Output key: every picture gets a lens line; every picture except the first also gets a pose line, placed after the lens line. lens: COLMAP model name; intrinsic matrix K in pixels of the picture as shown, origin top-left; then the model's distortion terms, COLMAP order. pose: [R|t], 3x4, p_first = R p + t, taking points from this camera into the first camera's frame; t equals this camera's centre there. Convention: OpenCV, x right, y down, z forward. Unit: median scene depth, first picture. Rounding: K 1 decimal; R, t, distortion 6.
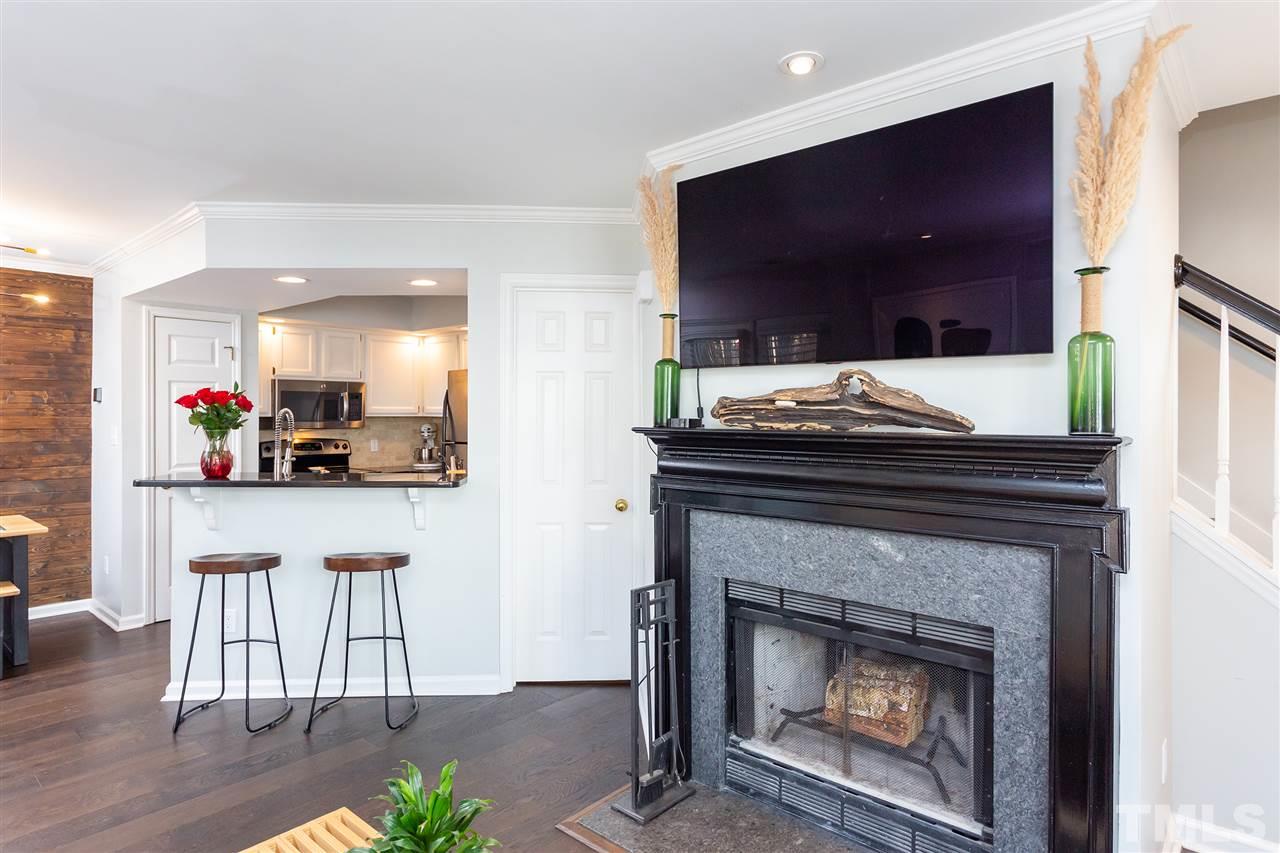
lens RADIAL K [[690.6, 0, 641.1], [0, 690.6, 414.0], [0, 0, 1]] dist [-0.002469, 0.000223]
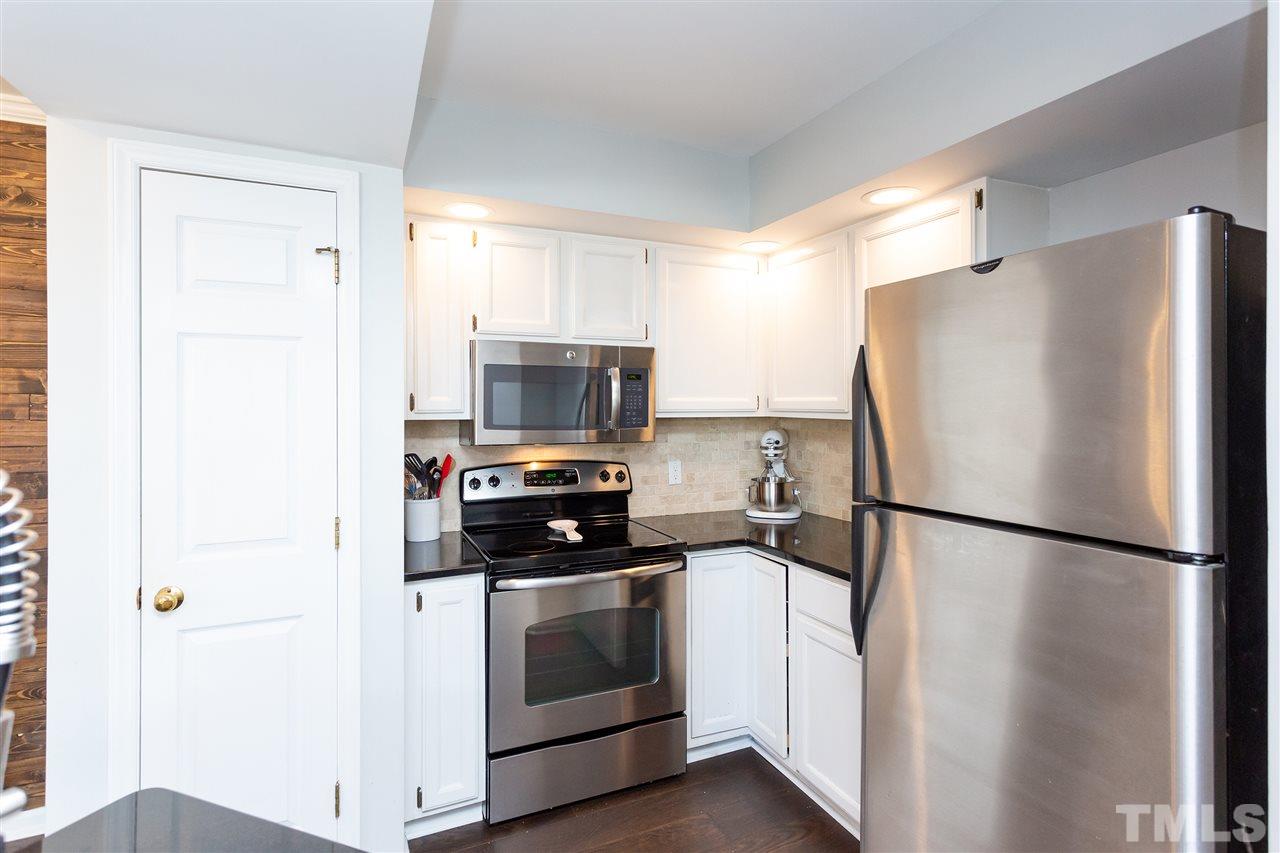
lens RADIAL K [[628.6, 0, 643.0], [0, 628.6, 409.0], [0, 0, 1]] dist [-0.000371, 0.000489]
pose [[0.906130, -0.000999, -0.422998, -0.420666], [0.001835, 0.999997, 0.001569, -0.006409], [0.422996, -0.002198, 0.906129, 1.132937]]
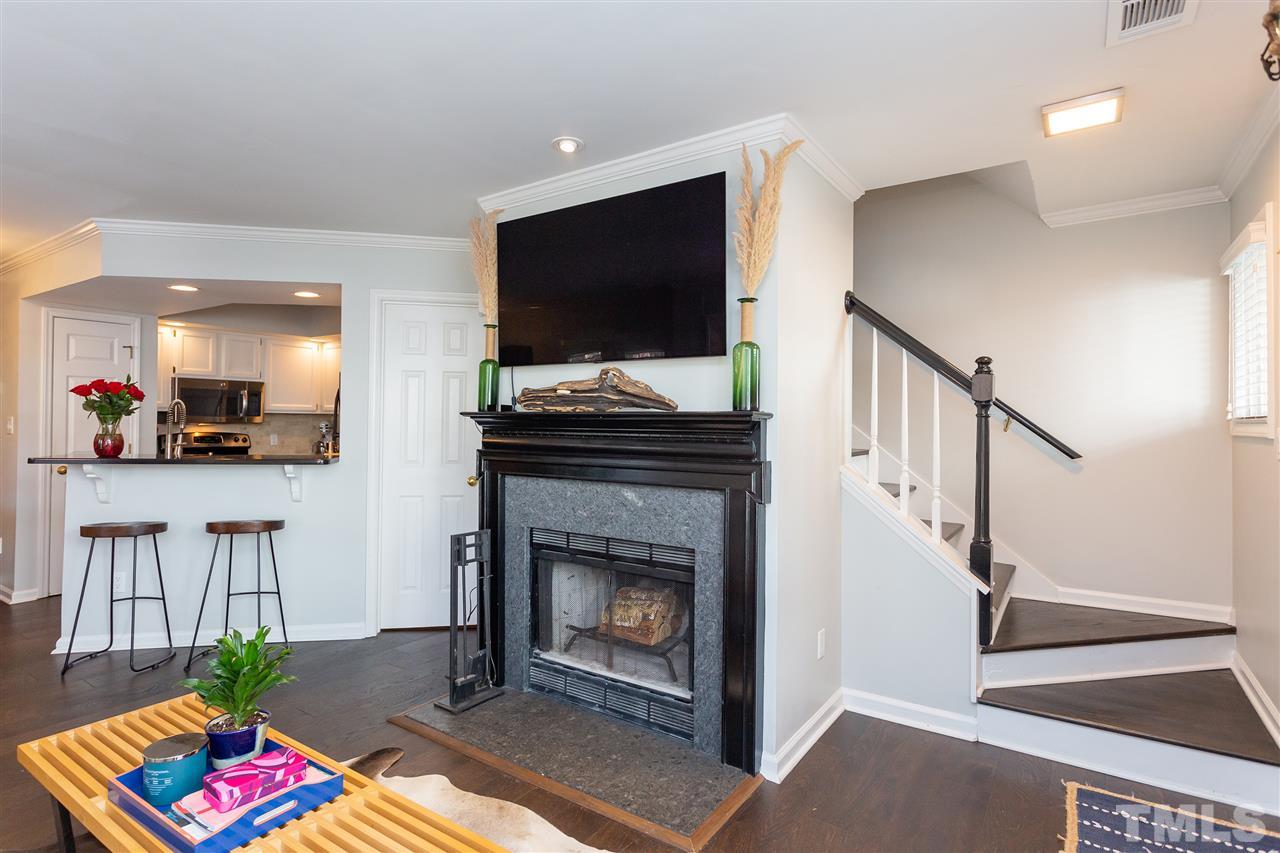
lens RADIAL K [[643.3, 0, 641.0], [0, 643.3, 414.6], [0, 0, 1]] dist [0.002634, 0.001220]
pose [[0.992823, 0.008027, 0.119323, 0.147429], [-0.006438, 0.999886, -0.013693, 0.031800], [-0.119420, 0.012827, 0.992761, -0.188292]]
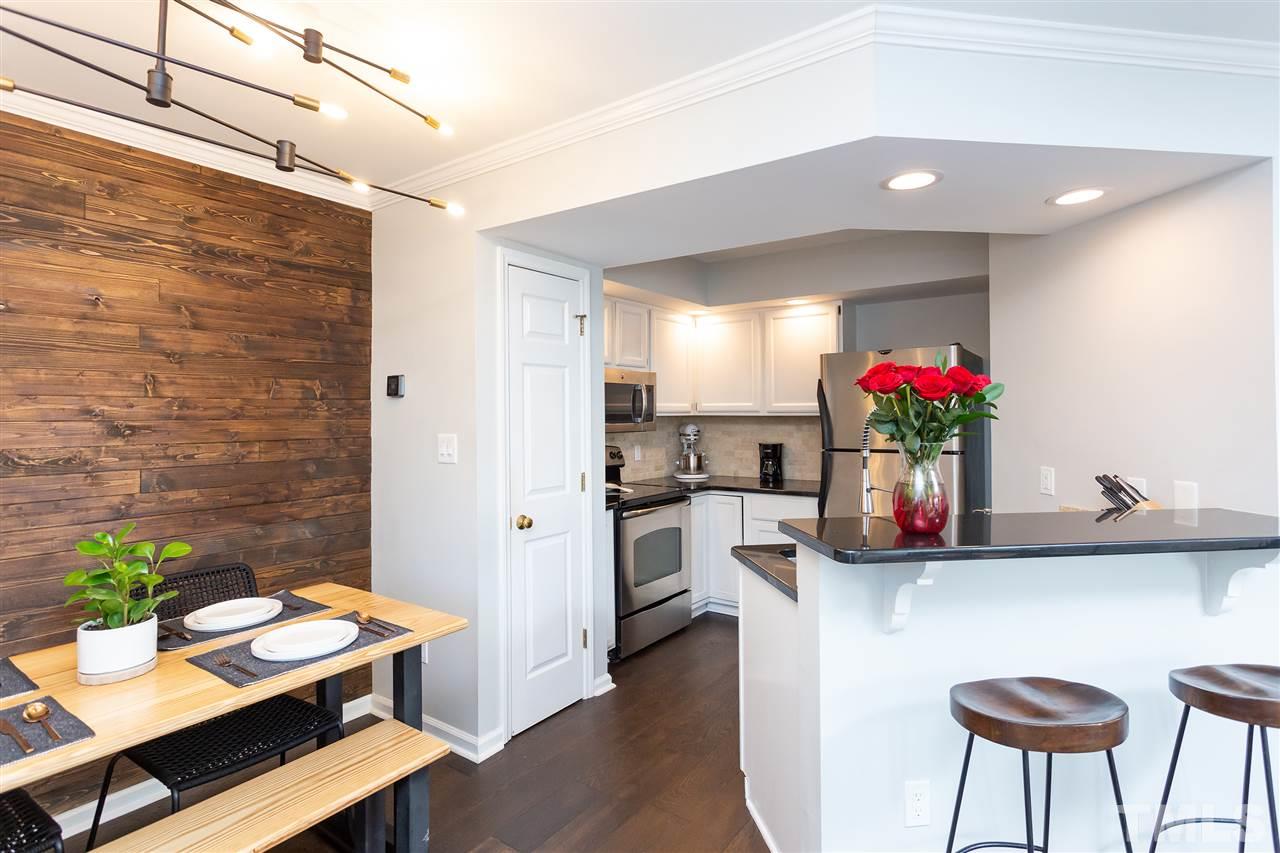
lens RADIAL K [[628.6, 0, 643.0], [0, 628.6, 409.0], [0, 0, 1]] dist [-0.000371, 0.000489]
pose [[0.996469, -0.010933, 0.083242, -0.892119], [0.011757, 0.999887, -0.009412, 0.004081], [-0.083130, 0.010357, 0.996485, 0.567353]]
